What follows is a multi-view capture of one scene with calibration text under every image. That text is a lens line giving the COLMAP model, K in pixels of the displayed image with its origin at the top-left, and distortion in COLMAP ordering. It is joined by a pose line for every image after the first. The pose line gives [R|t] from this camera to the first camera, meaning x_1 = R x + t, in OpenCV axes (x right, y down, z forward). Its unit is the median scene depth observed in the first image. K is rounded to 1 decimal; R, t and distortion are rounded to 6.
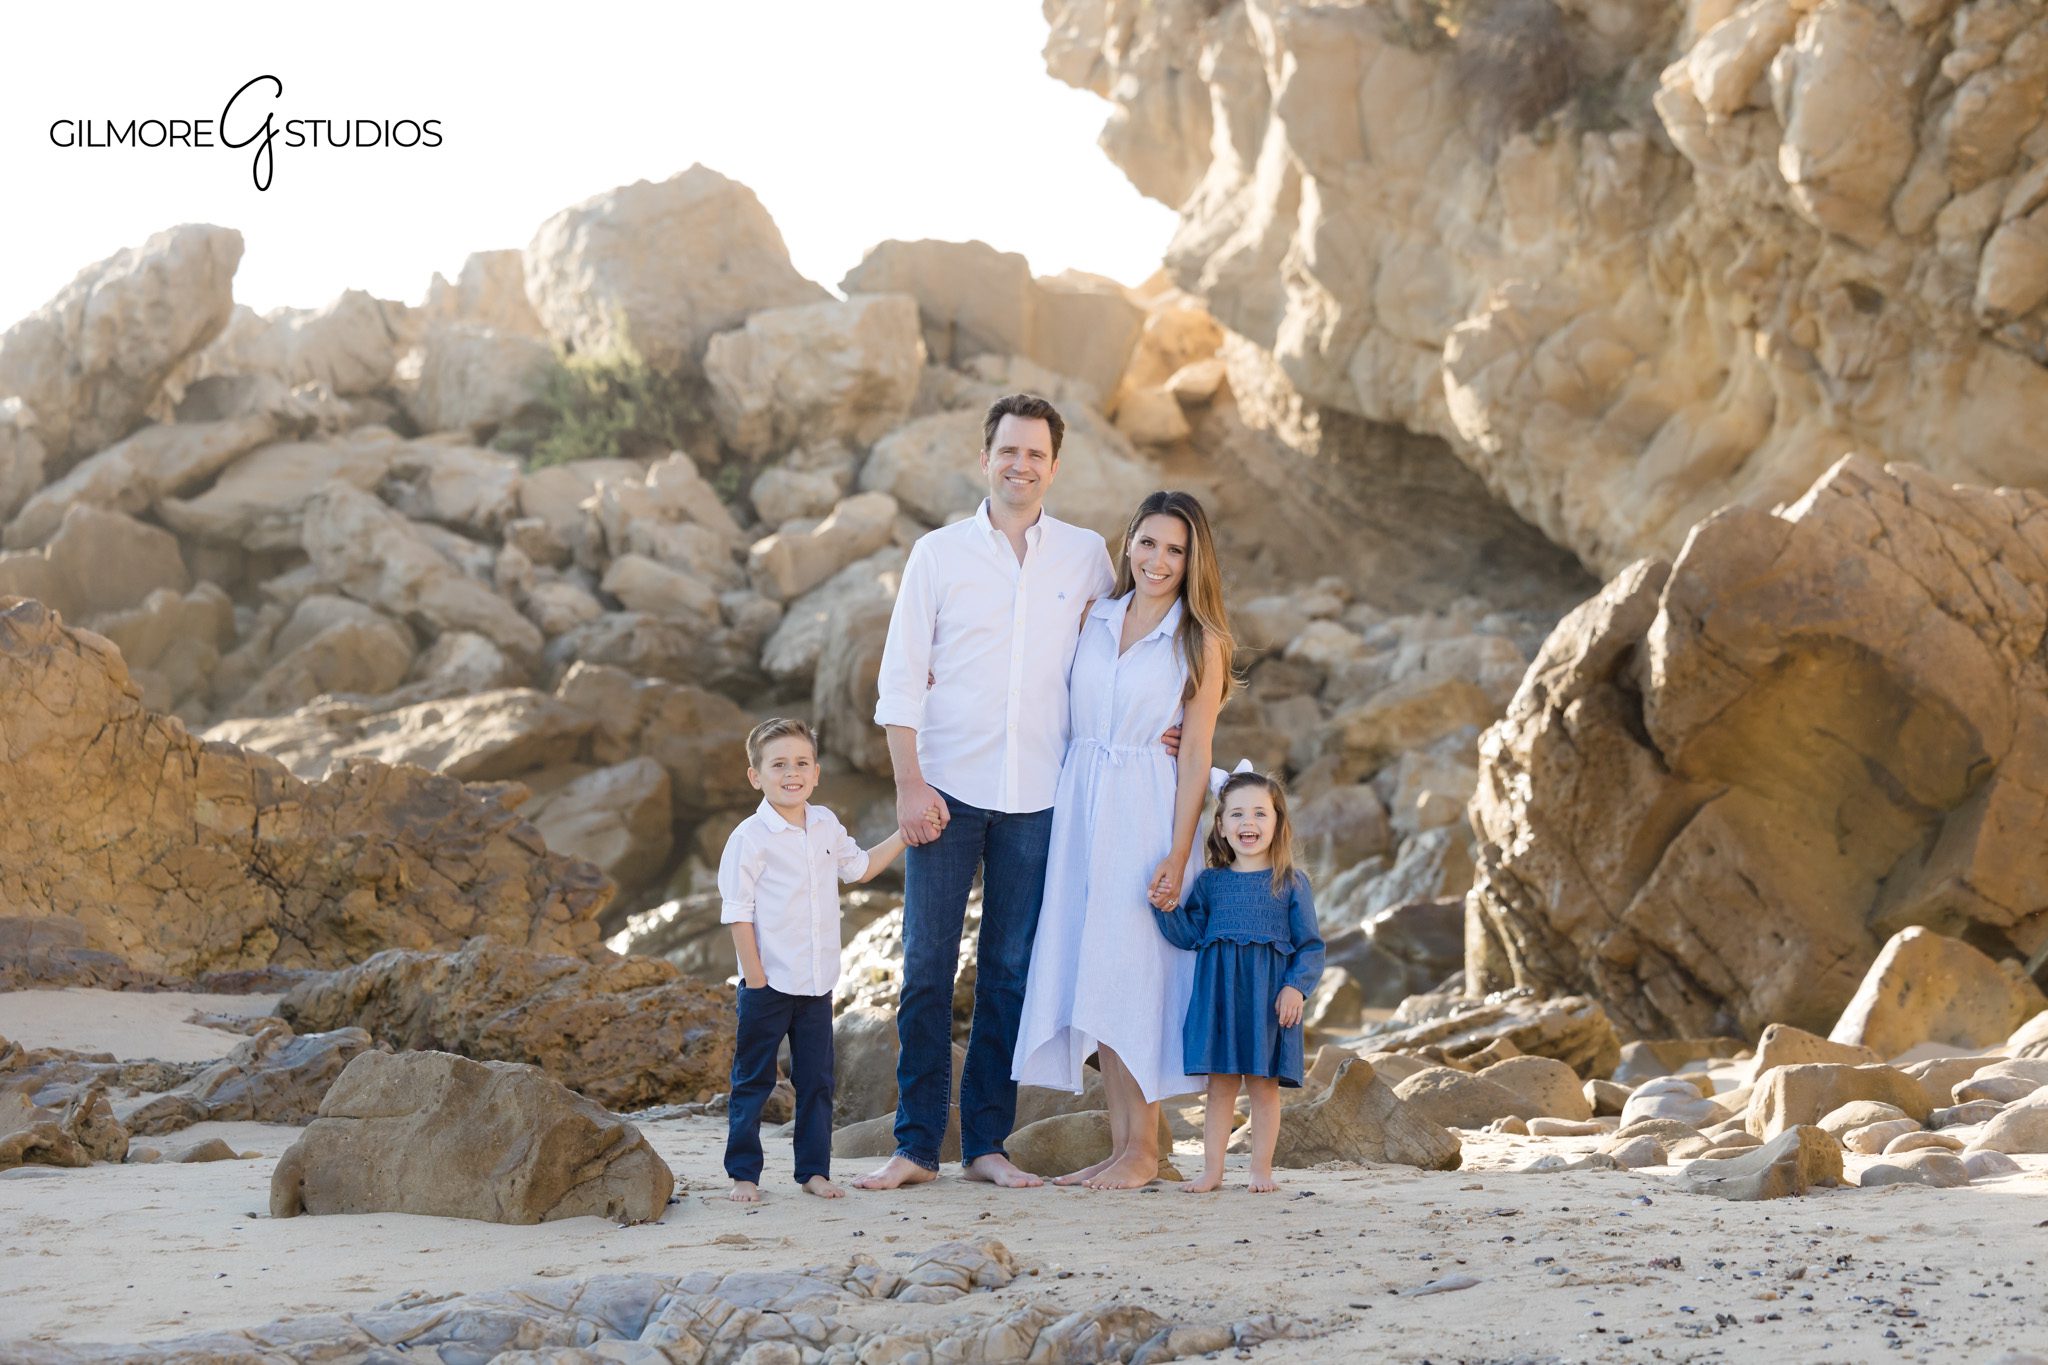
lens RADIAL K [[6151.3, 0, 1053.7], [0, 6151.3, 683.4], [0, 0, 1]] dist [0.053140, -0.260353]
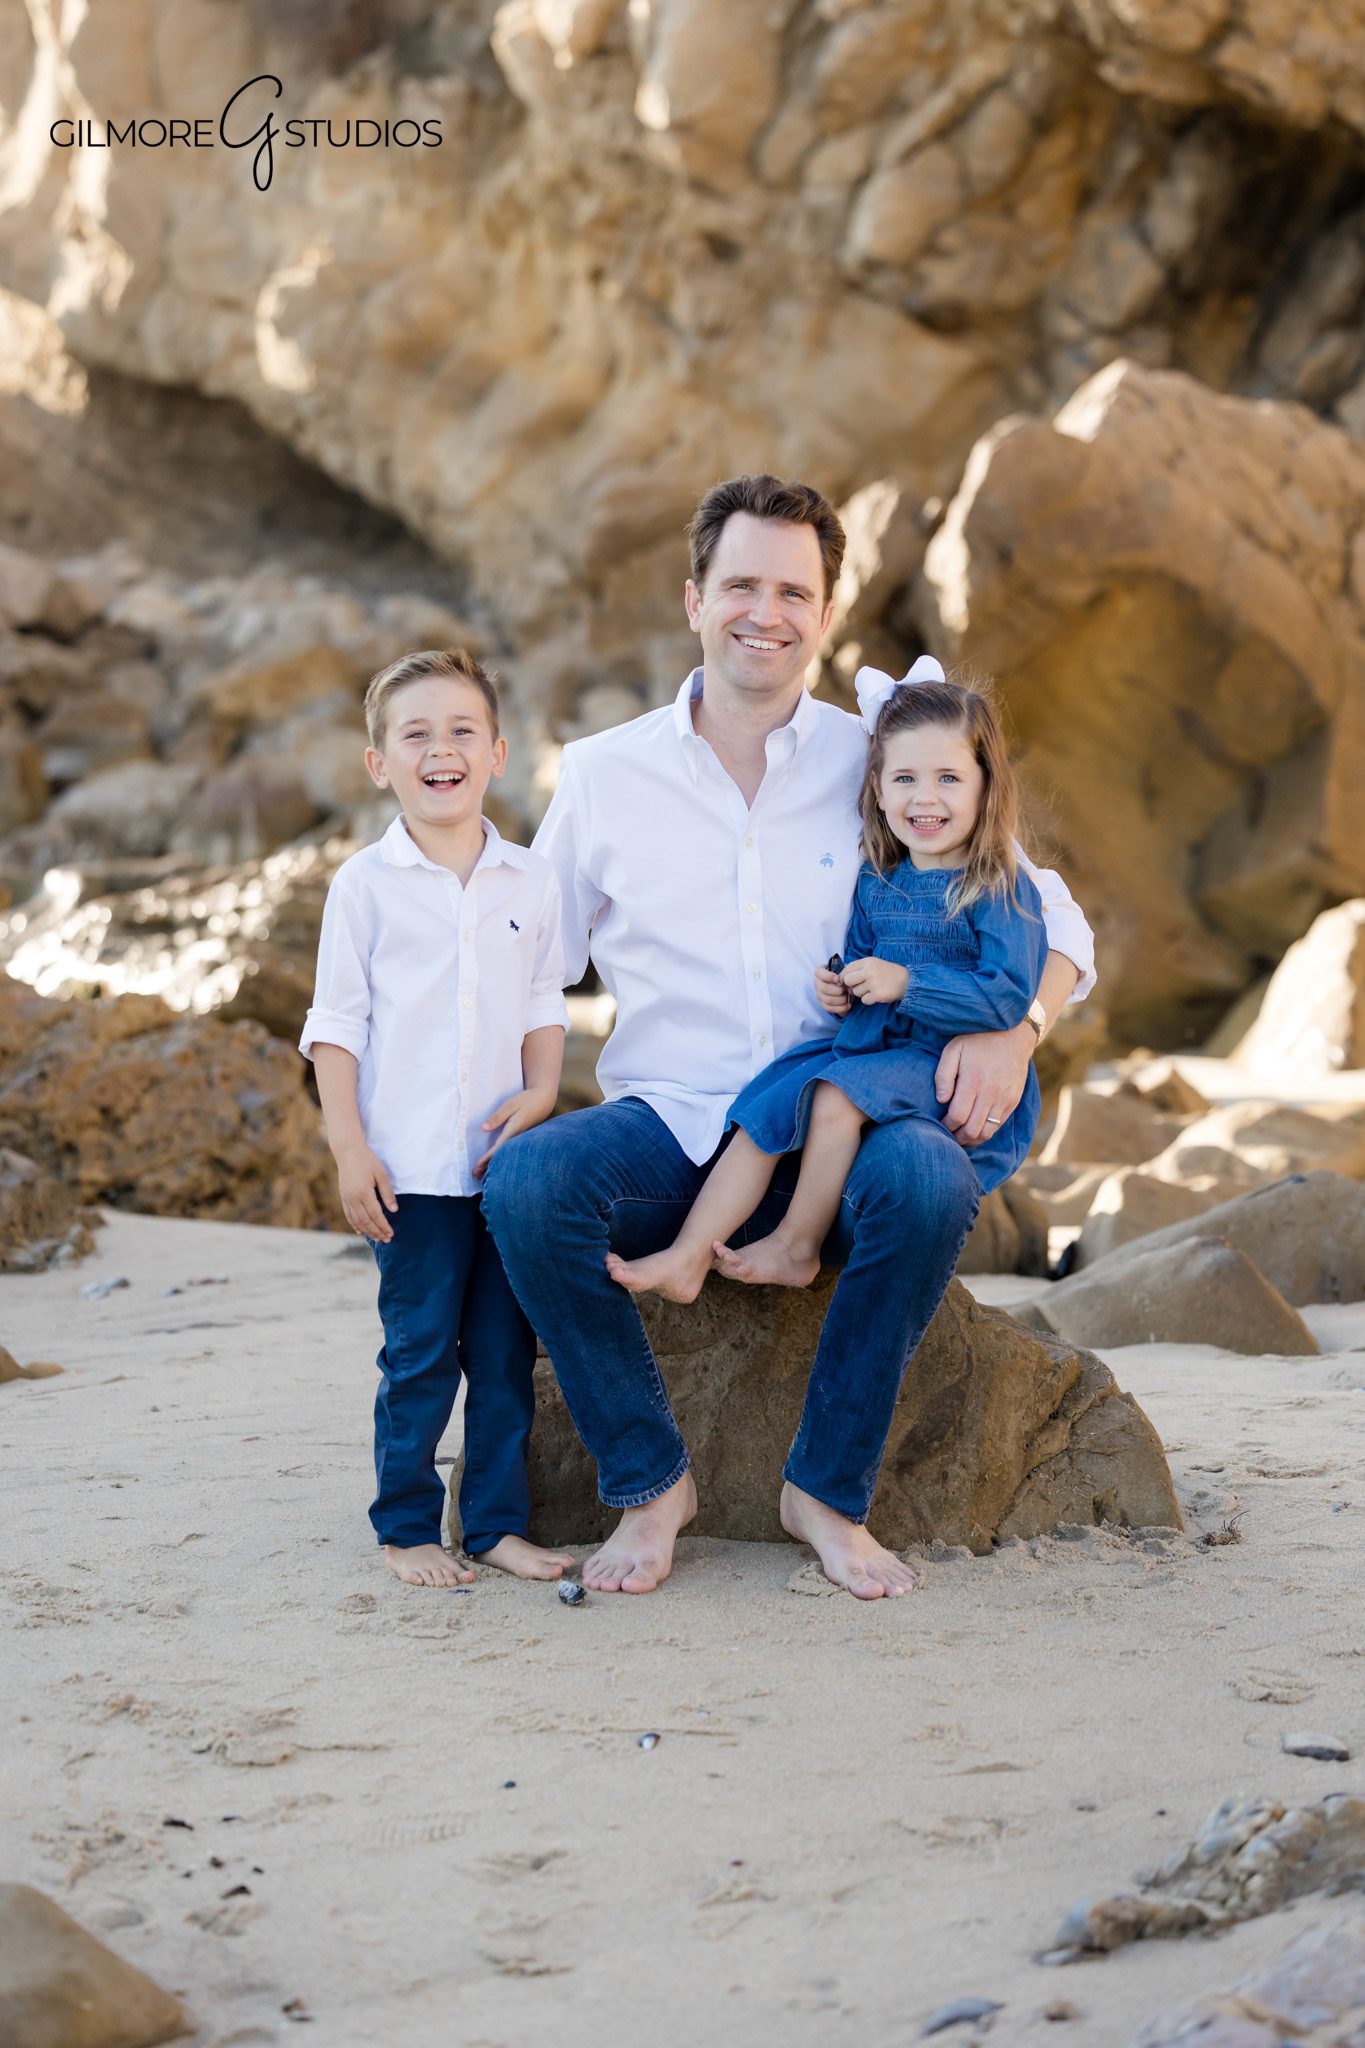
lens RADIAL K [[5181.1, 0, 682.5], [0, 5181.1, 1024.0], [0, 0, 1]] dist [0.050630, -0.681274]
pose [[0.970275, -0.026672, 0.240532, -0.110598], [0.010403, 0.997586, 0.068655, 0.005308], [-0.241783, -0.064112, 0.968210, 0.289499]]
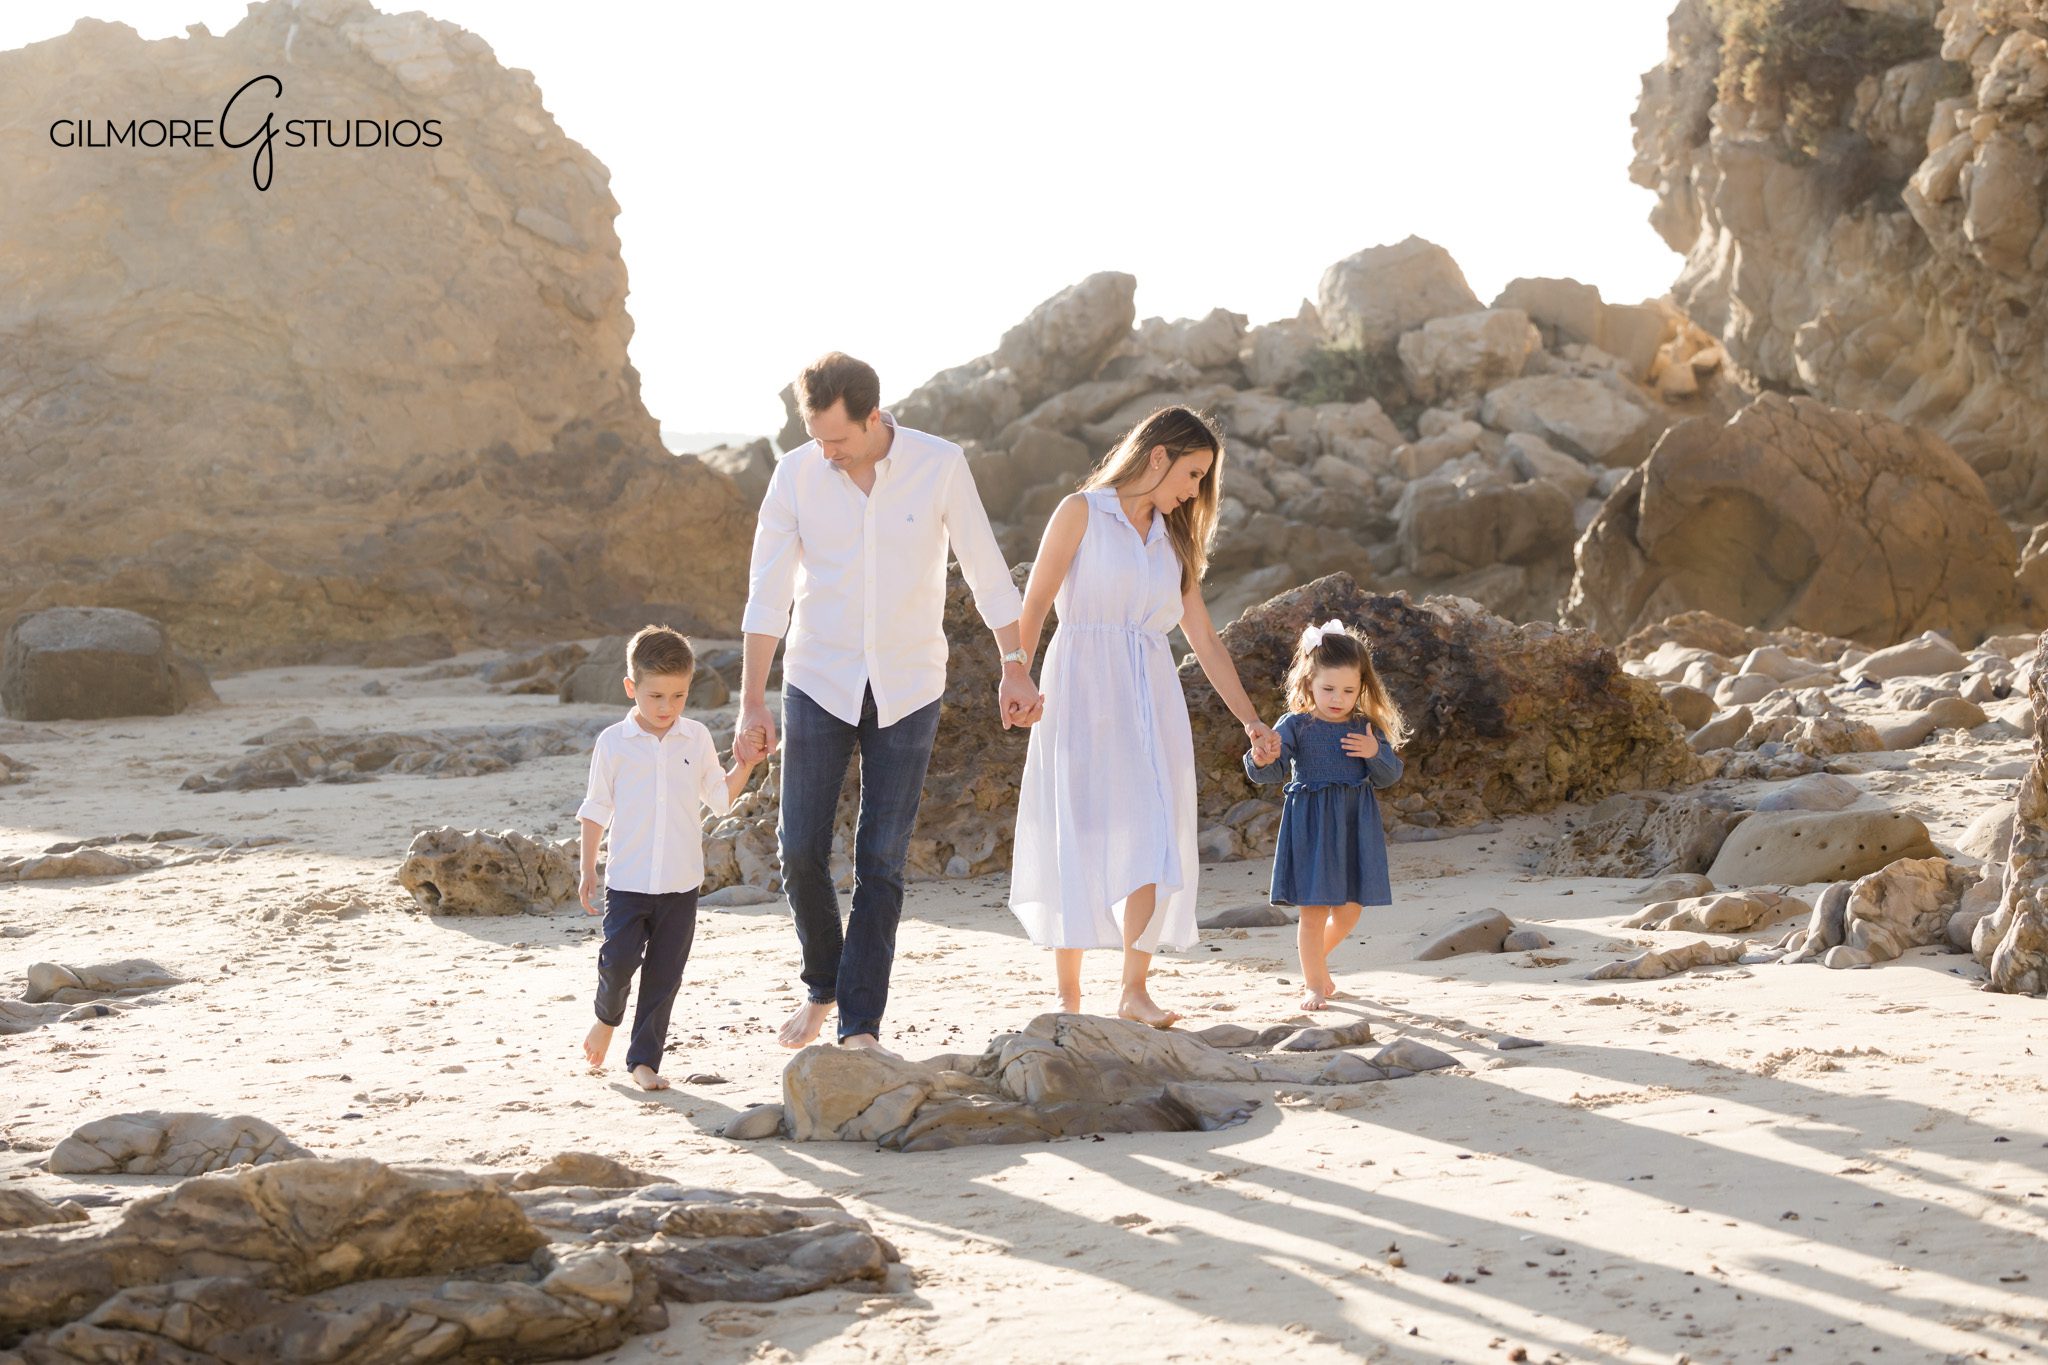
lens RADIAL K [[3926.2, 0, 1024.0], [0, 3926.2, 682.5], [0, 0, 1]] dist [-0.029155, 0.075131]
pose [[0.966401, 0.019265, -0.256316, 0.214375], [-0.011476, 0.999427, 0.031849, 0.015000], [0.256782, -0.027837, 0.966068, -0.194124]]
